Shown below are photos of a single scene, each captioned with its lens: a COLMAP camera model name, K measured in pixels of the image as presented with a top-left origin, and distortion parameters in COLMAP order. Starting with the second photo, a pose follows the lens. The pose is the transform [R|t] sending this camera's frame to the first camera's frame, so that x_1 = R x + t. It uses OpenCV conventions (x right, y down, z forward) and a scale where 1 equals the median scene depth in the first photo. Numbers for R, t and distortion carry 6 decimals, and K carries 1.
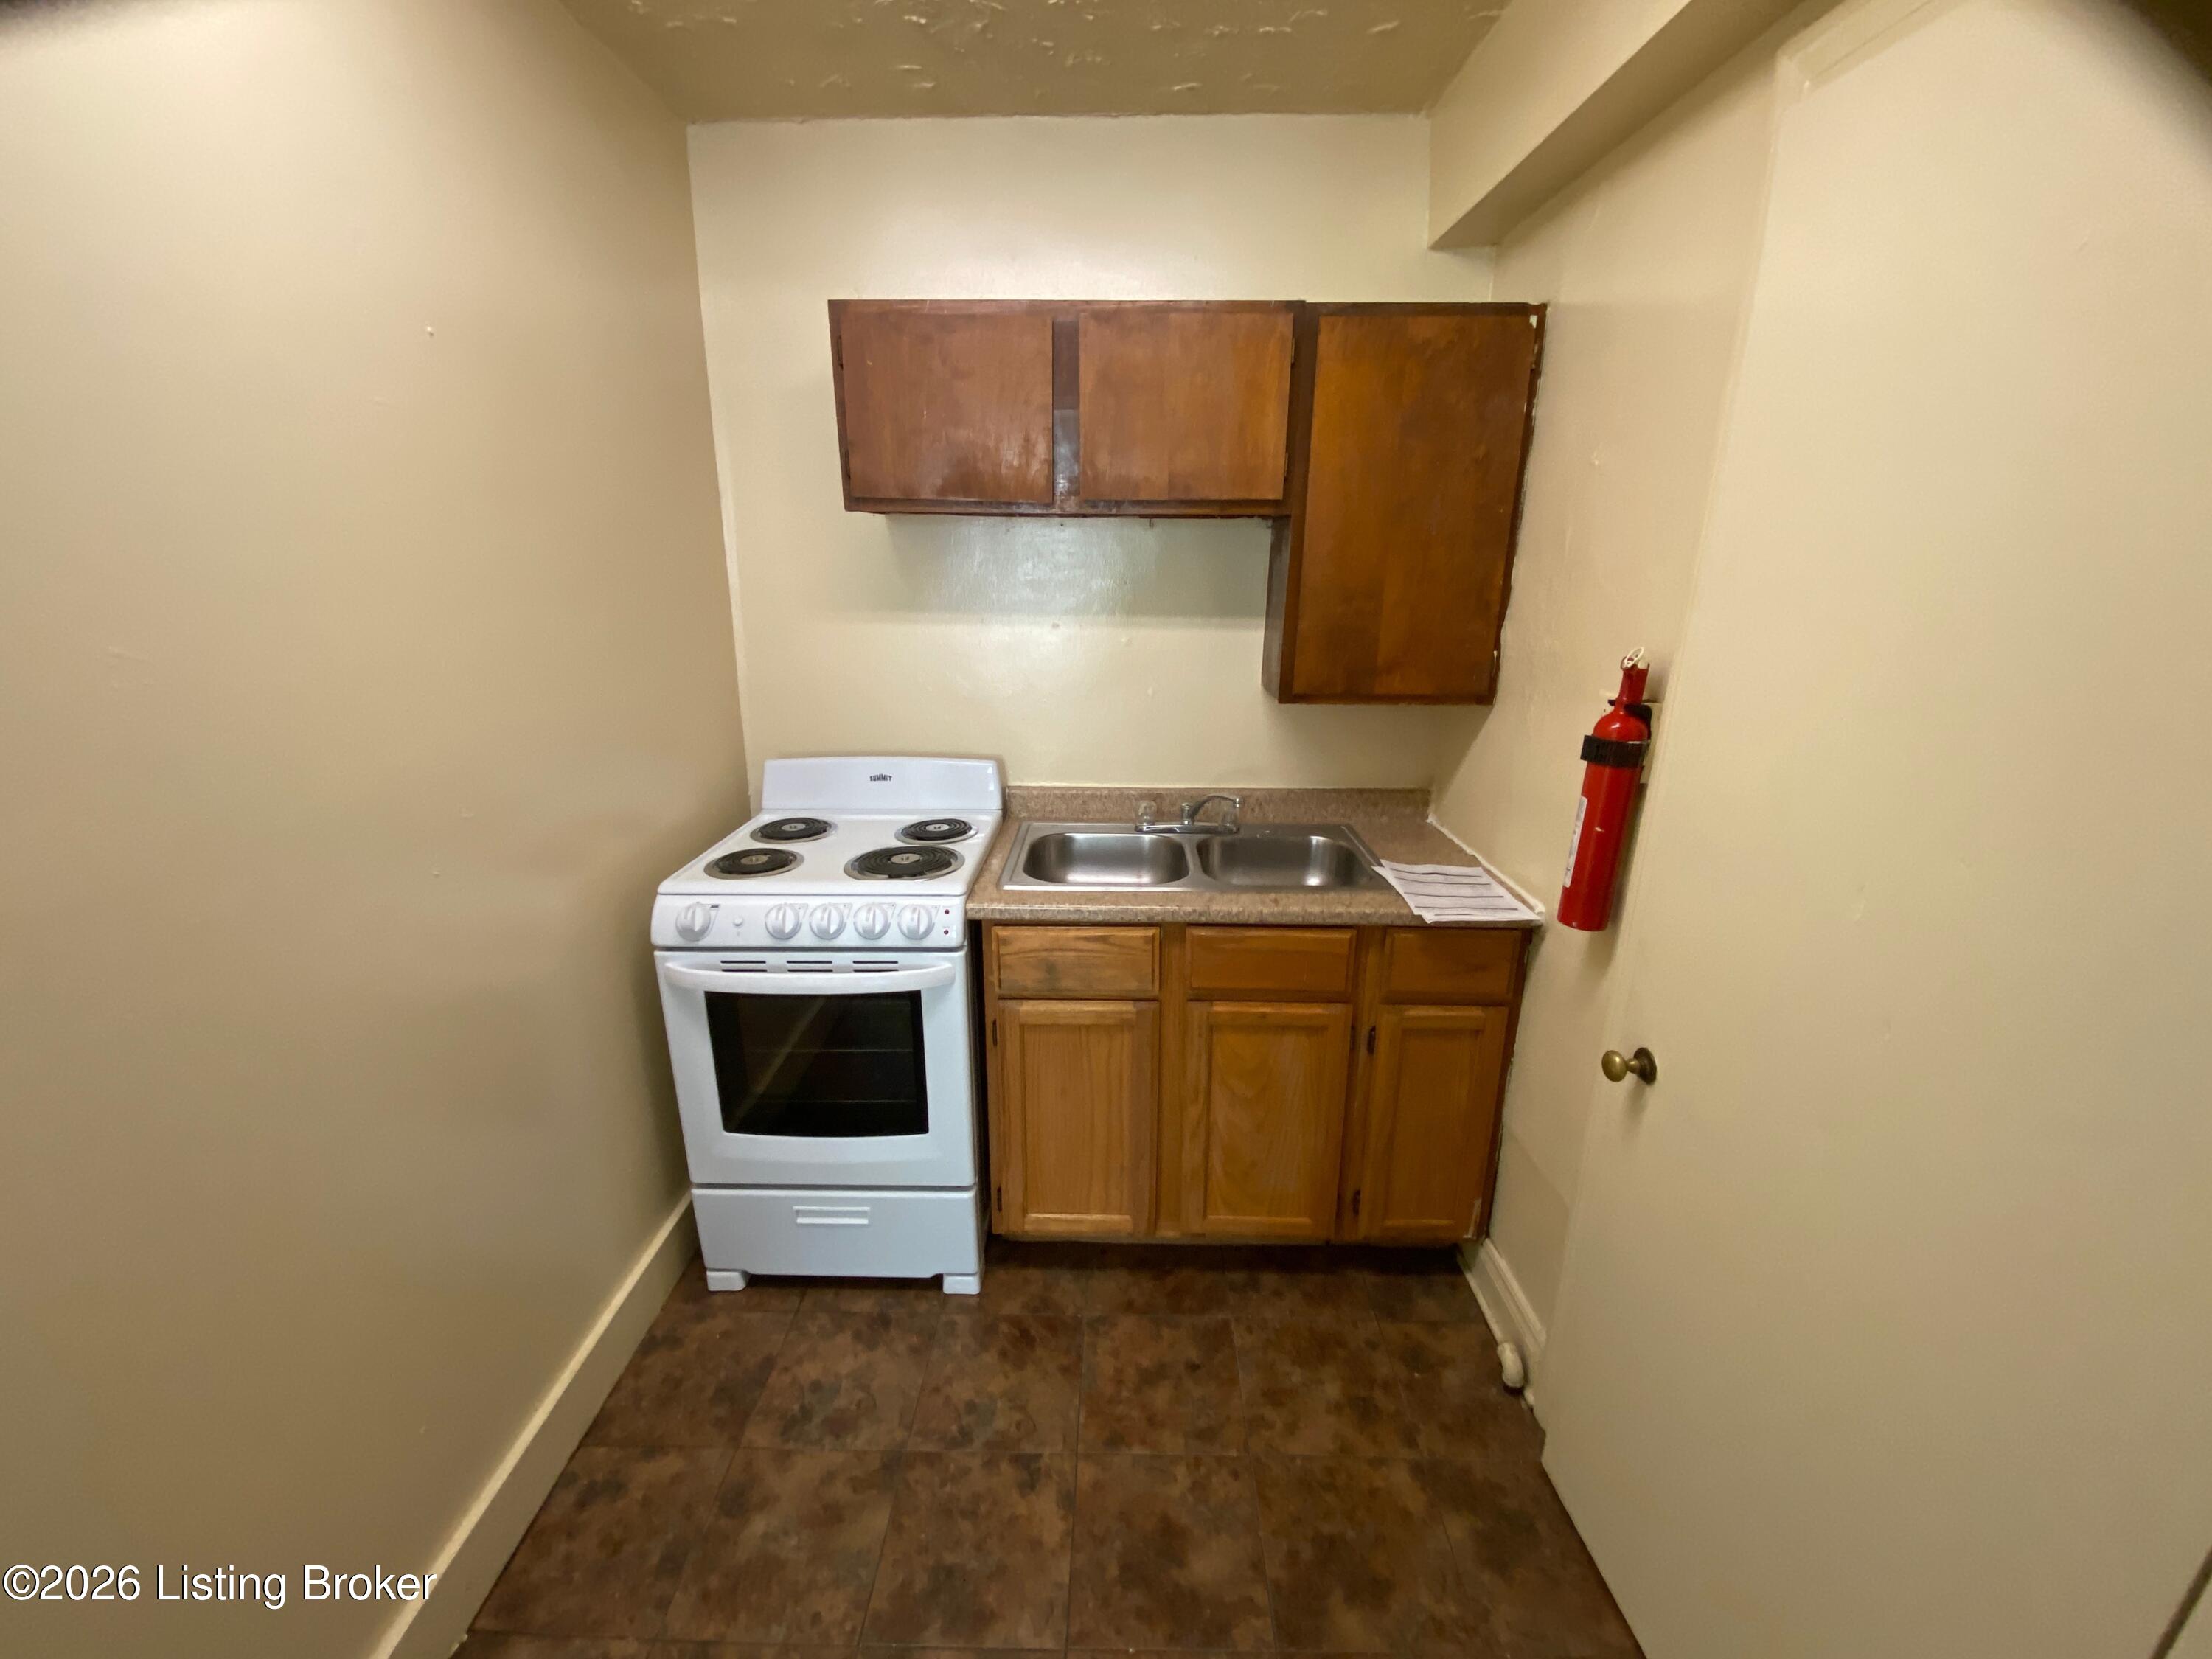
lens RADIAL K [[900.0, 0, 1094.5], [0, 900.0, 831.6], [0, 0, 1]] dist [0.031911, -0.024334]
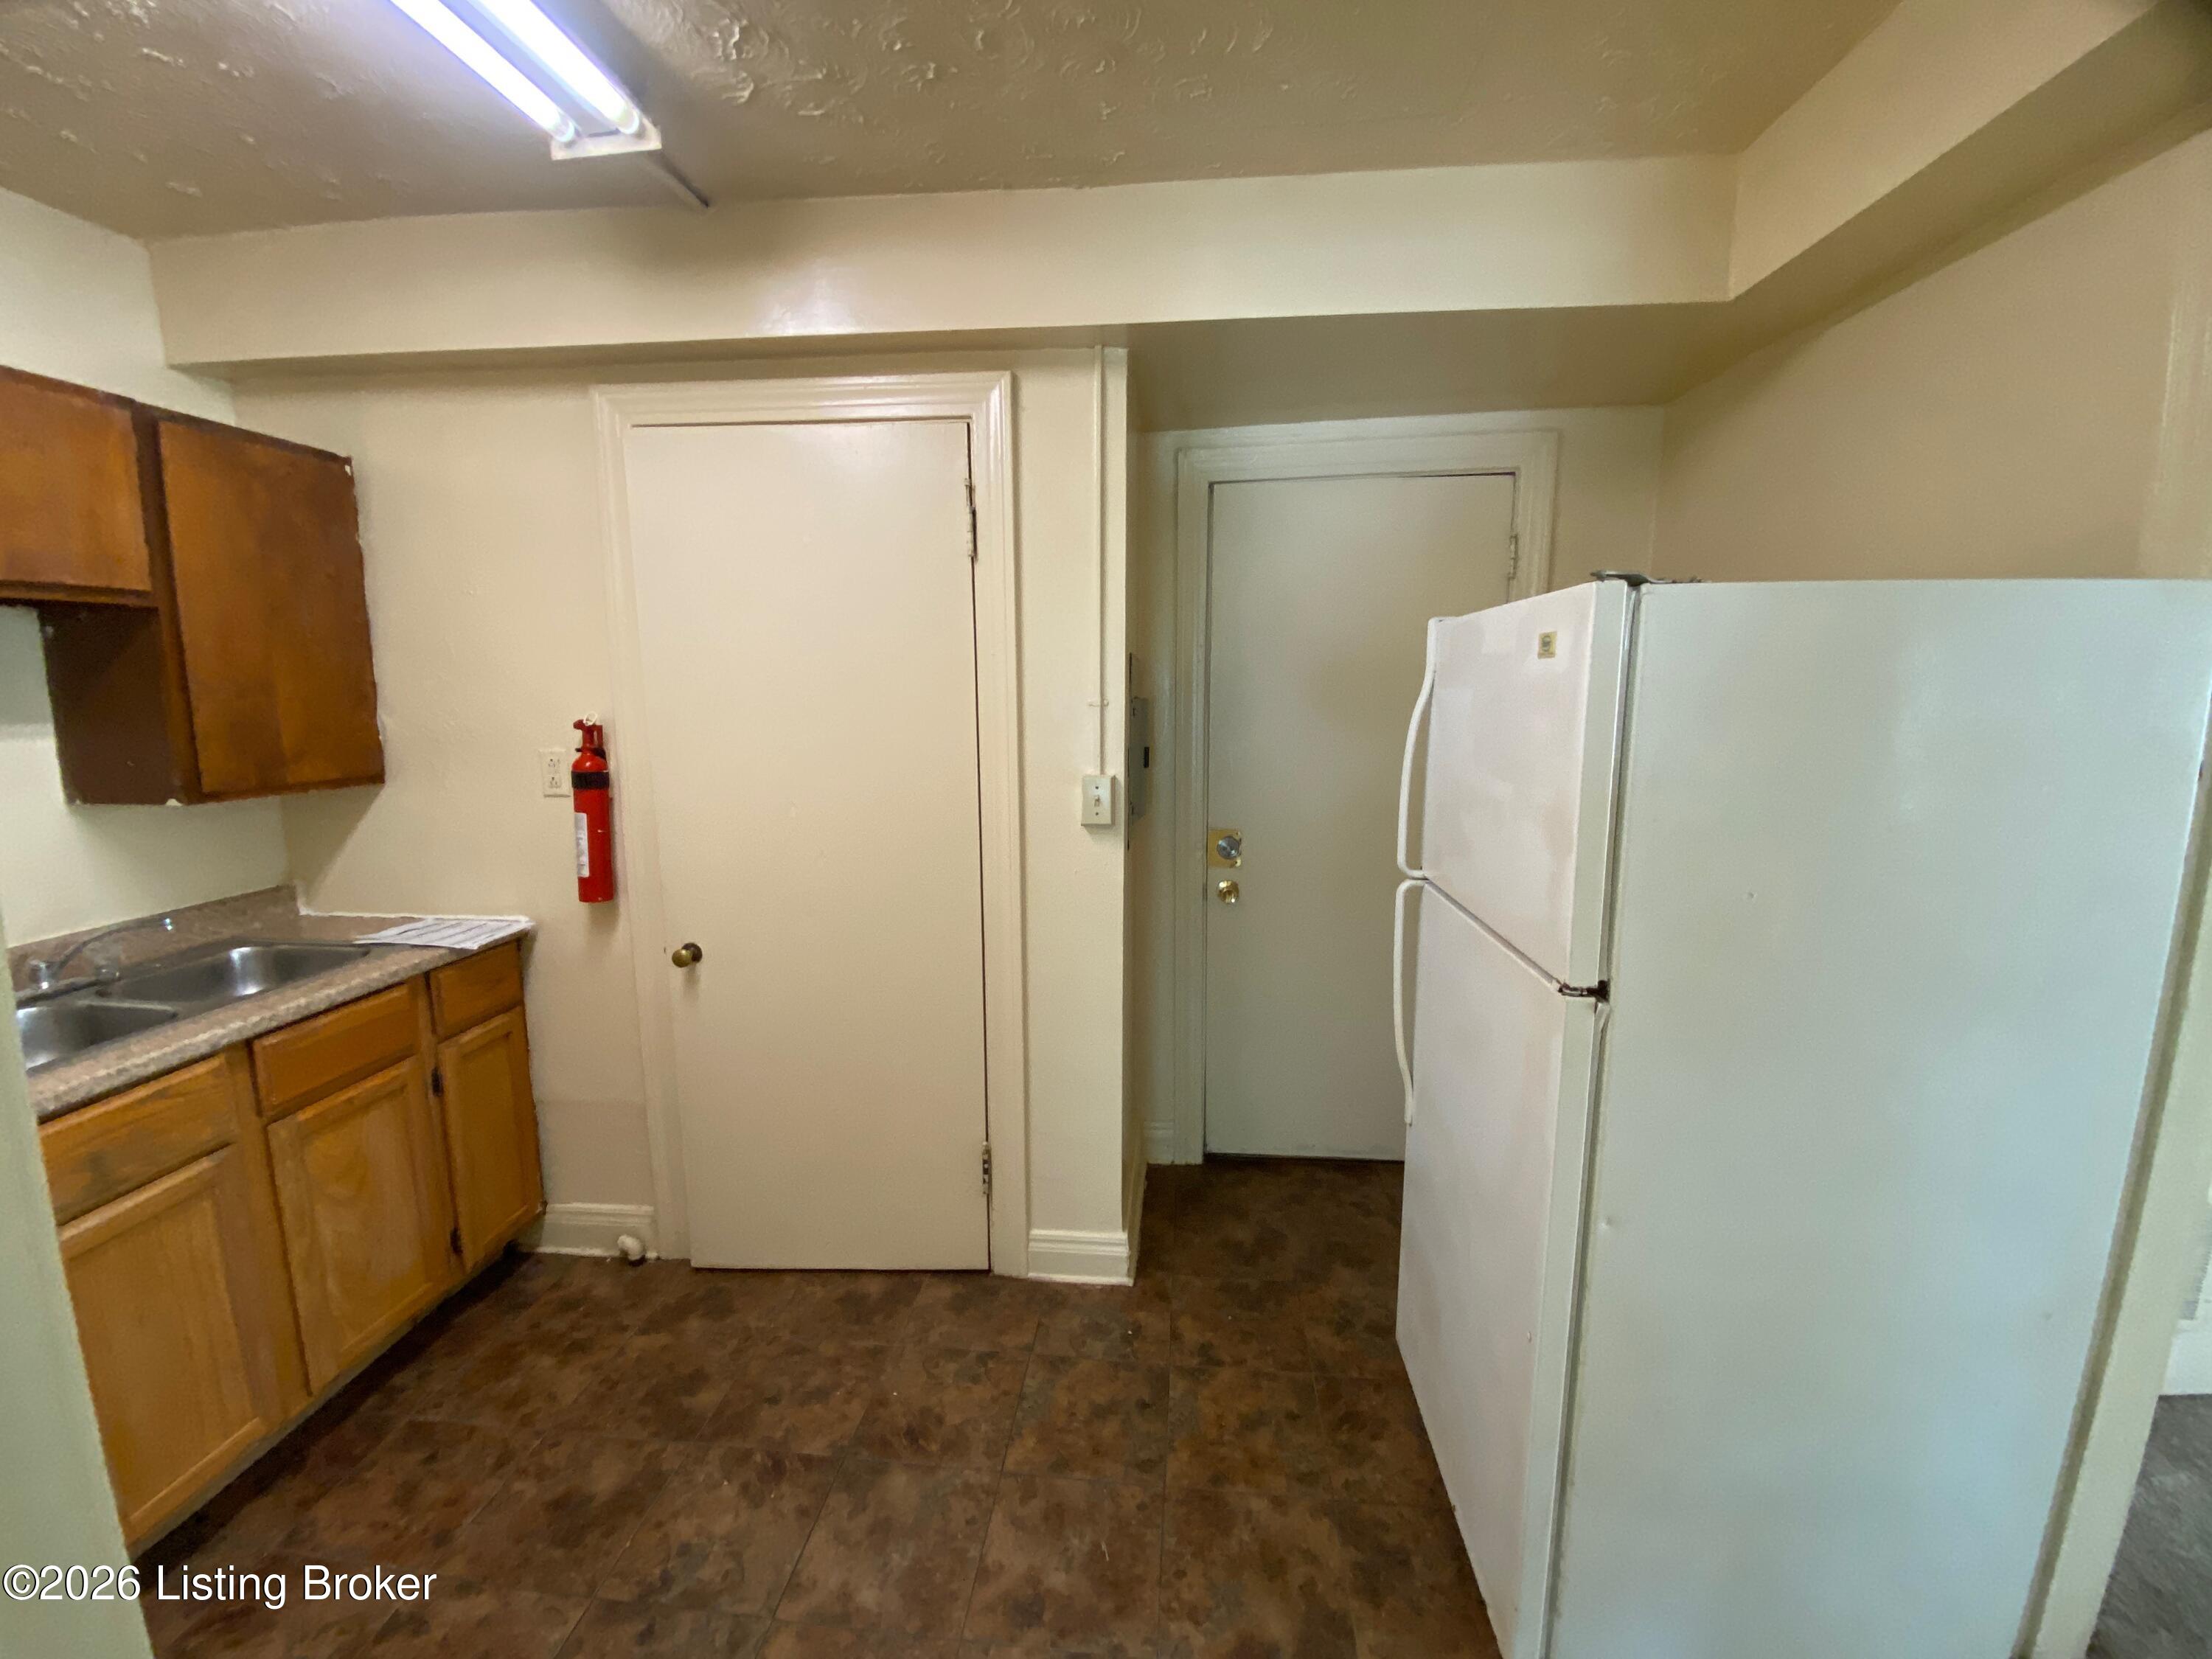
lens RADIAL K [[900.0, 0, 1094.5], [0, 900.0, 831.6], [0, 0, 1]] dist [0.031911, -0.024334]
pose [[0.093240, -0.164521, 0.981957, -0.671878], [0.287591, 0.948664, 0.131636, 0.027807], [-0.953204, 0.270128, 0.135768, 0.005502]]
